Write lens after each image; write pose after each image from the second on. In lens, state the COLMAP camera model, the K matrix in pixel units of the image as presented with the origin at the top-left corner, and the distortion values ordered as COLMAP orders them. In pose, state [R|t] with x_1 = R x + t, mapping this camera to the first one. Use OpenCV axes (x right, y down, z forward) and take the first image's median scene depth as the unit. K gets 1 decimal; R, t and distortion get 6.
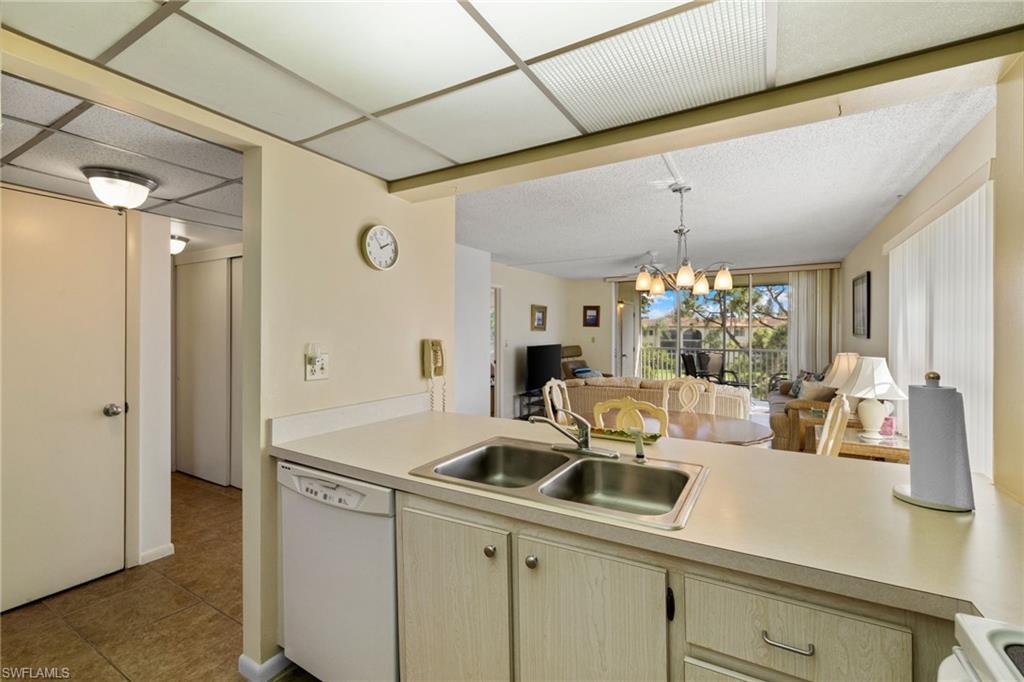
lens RADIAL K [[445.6, 0, 503.0], [0, 445.6, 335.4], [0, 0, 1]] dist [0.003500, 0.000359]
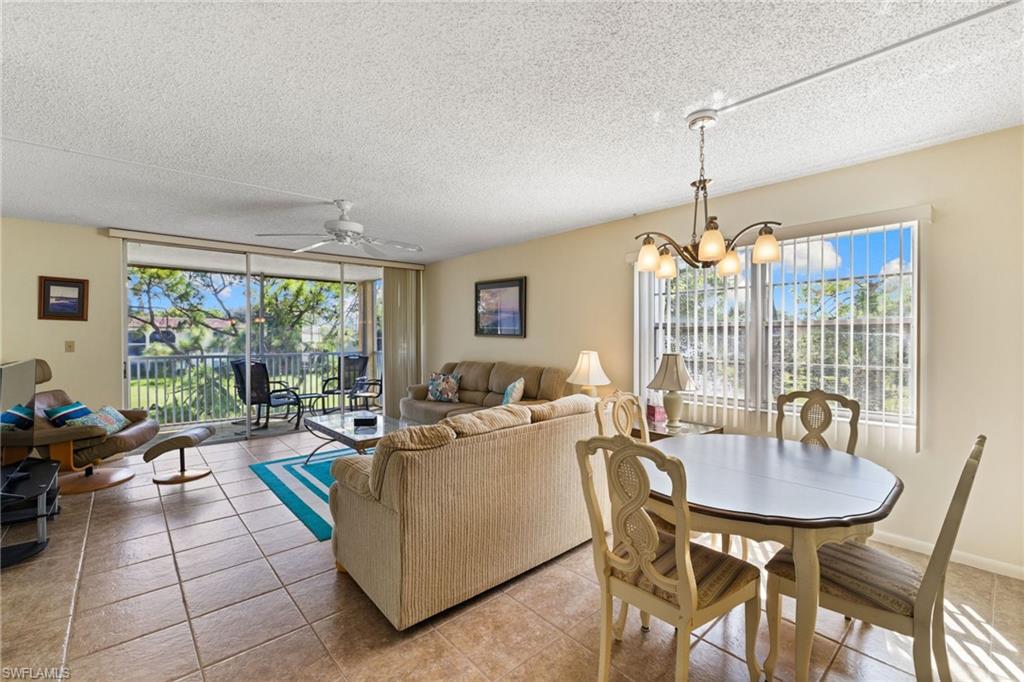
lens RADIAL K [[445.6, 0, 507.8], [0, 445.6, 338.4], [0, 0, 1]] dist [0.003500, 0.000359]
pose [[0.297378, -0.007927, 0.954727, -0.232849], [0.005916, 0.999962, 0.006459, 0.000455], [-0.954741, 0.003727, 0.297414, 0.708228]]
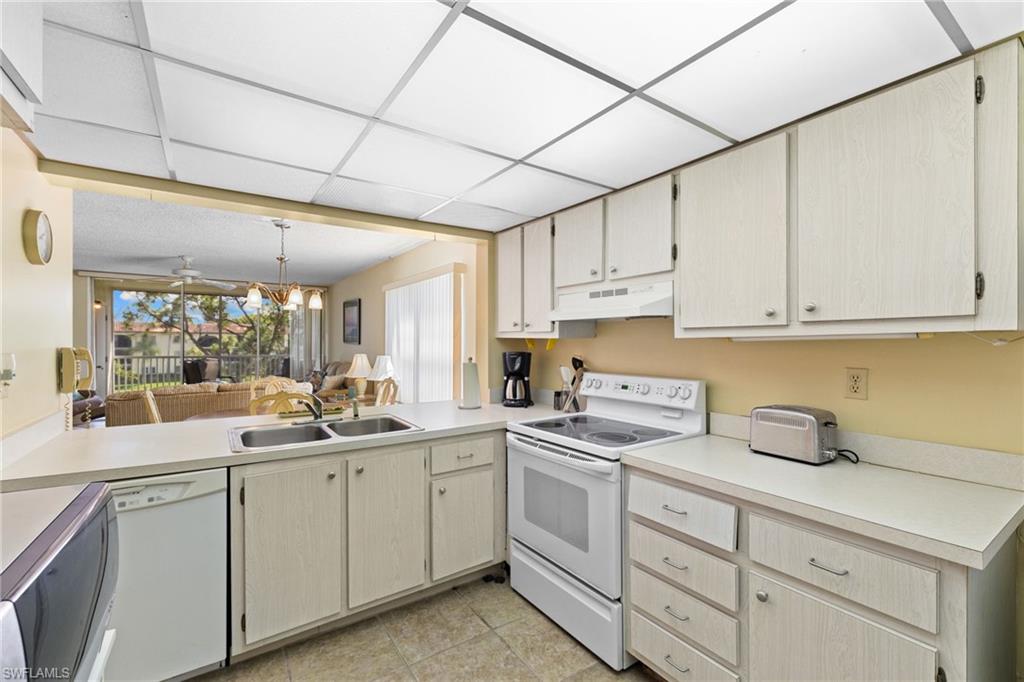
lens RADIAL K [[445.6, 0, 512.3], [0, 445.6, 345.6], [0, 0, 1]] dist [0.003500, 0.000359]
pose [[0.417157, -0.007543, 0.908803, -0.306313], [0.000851, 0.999968, 0.007909, -0.000662], [-0.908834, -0.002526, 0.417150, -0.069157]]
